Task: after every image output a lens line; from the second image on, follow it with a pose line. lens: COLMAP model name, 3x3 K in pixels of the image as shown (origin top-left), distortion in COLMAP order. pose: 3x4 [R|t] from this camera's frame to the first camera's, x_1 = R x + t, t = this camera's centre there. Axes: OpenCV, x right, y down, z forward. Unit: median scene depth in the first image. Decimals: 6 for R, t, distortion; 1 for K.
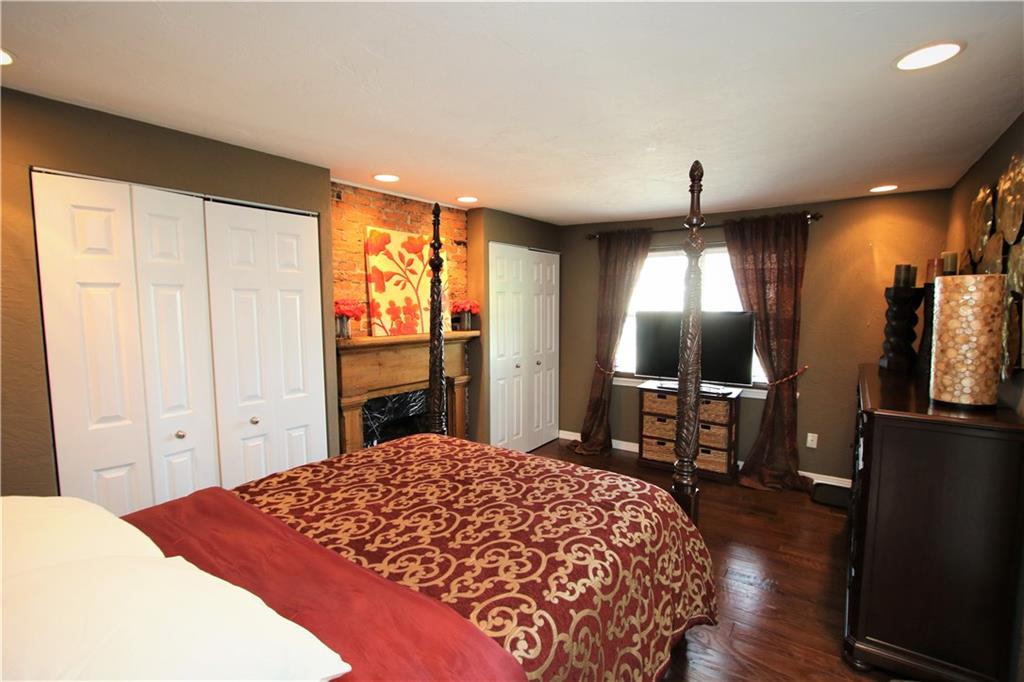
lens RADIAL K [[474.2, 0, 510.6], [0, 474.2, 344.2], [0, 0, 1]] dist [0.012055, 0.000623]
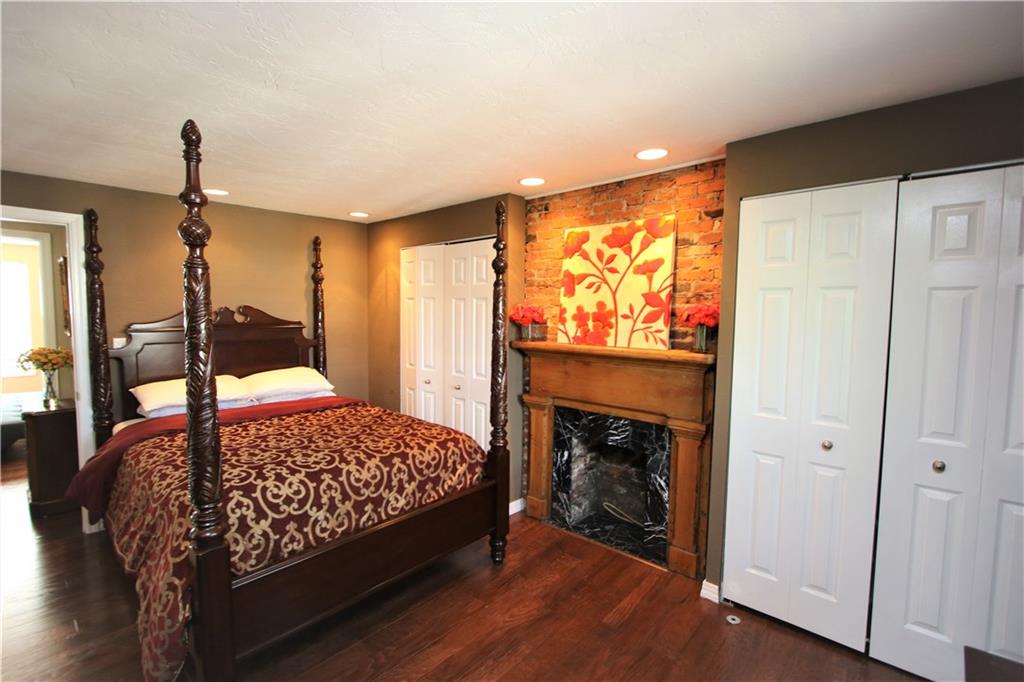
lens RADIAL K [[474.2, 0, 489.0], [0, 474.2, 339.5], [0, 0, 1]] dist [0.012055, 0.000623]
pose [[-0.127782, 0.074582, -0.988994, 0.659107], [-0.084764, 0.992699, 0.085813, -0.089237], [0.988173, 0.094797, -0.120527, 0.927096]]
